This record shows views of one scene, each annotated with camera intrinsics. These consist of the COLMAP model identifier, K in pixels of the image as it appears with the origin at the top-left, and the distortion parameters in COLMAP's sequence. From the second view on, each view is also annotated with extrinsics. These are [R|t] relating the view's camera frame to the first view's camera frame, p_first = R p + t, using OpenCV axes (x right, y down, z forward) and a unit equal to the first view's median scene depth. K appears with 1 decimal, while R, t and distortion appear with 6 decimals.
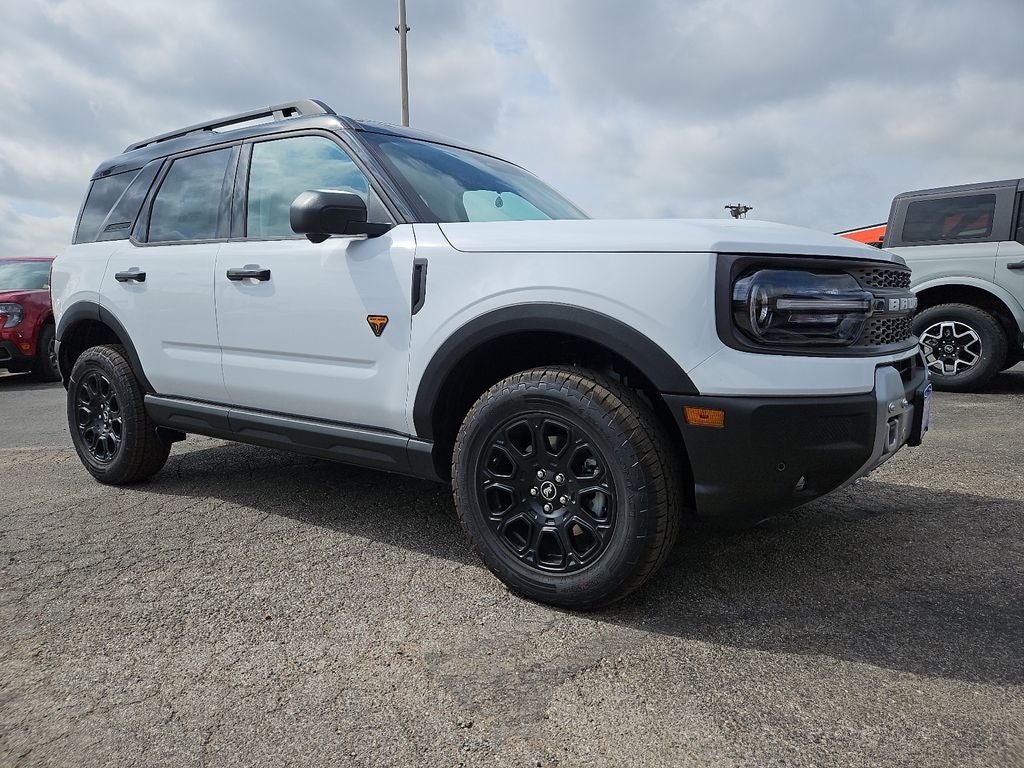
lens RADIAL K [[693.6, 0, 508.1], [0, 693.6, 373.7], [0, 0, 1]] dist [0.076166, -0.065457]
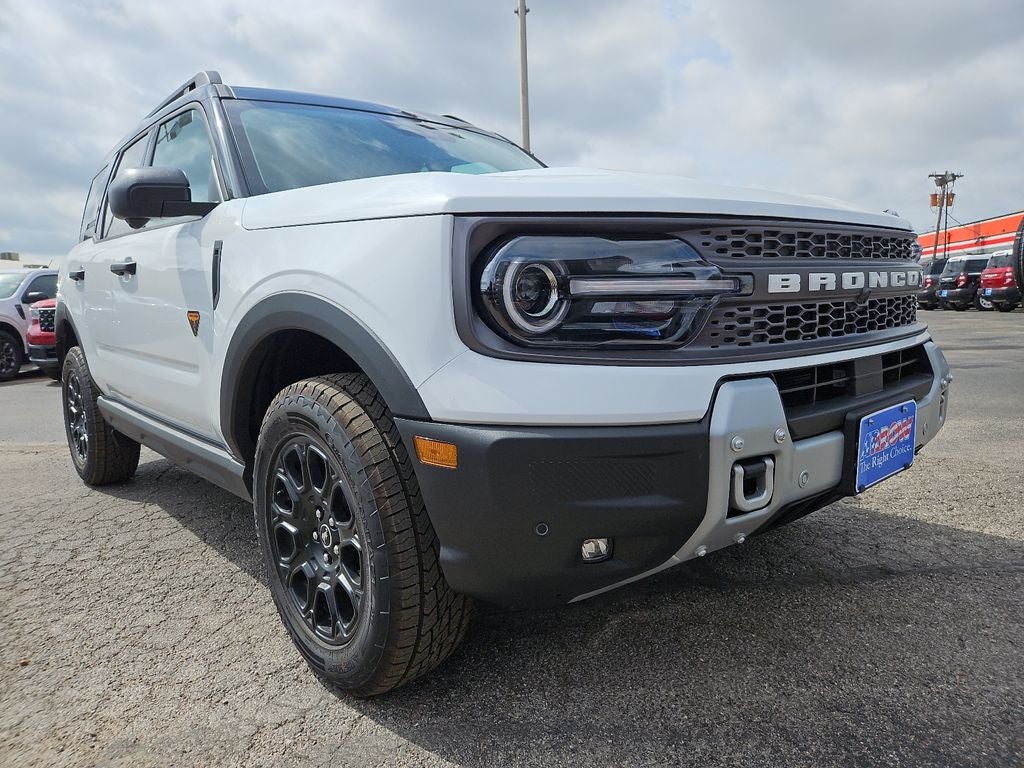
lens RADIAL K [[702.8, 0, 512.0], [0, 702.8, 384.0], [0, 0, 1]] dist [0.075989, -0.068766]
pose [[0.971758, 0.006735, -0.235884, 0.425892], [-0.000102, 0.999605, 0.028121, -0.021559], [0.235980, -0.027302, 0.971374, 0.278803]]
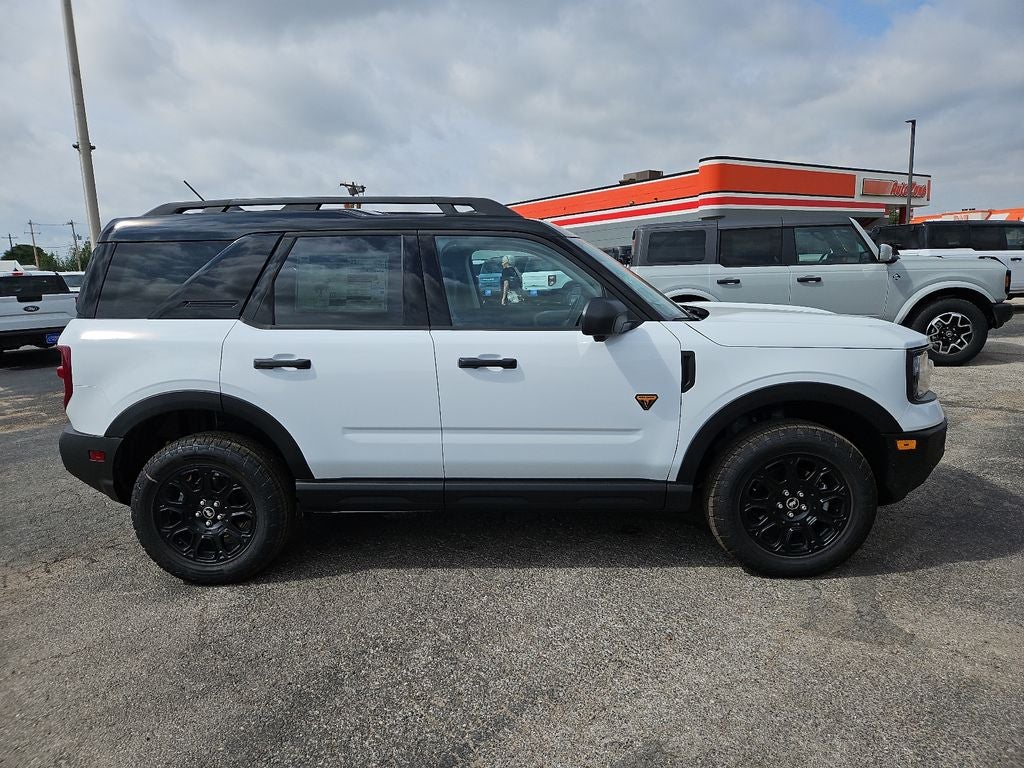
lens RADIAL K [[693.6, 0, 508.1], [0, 693.6, 373.7], [0, 0, 1]] dist [0.076166, -0.065457]
pose [[0.838915, -0.100388, 0.534924, -1.193076], [0.076616, 0.994838, 0.066542, -0.248907], [-0.538843, -0.014840, 0.842276, 0.055610]]
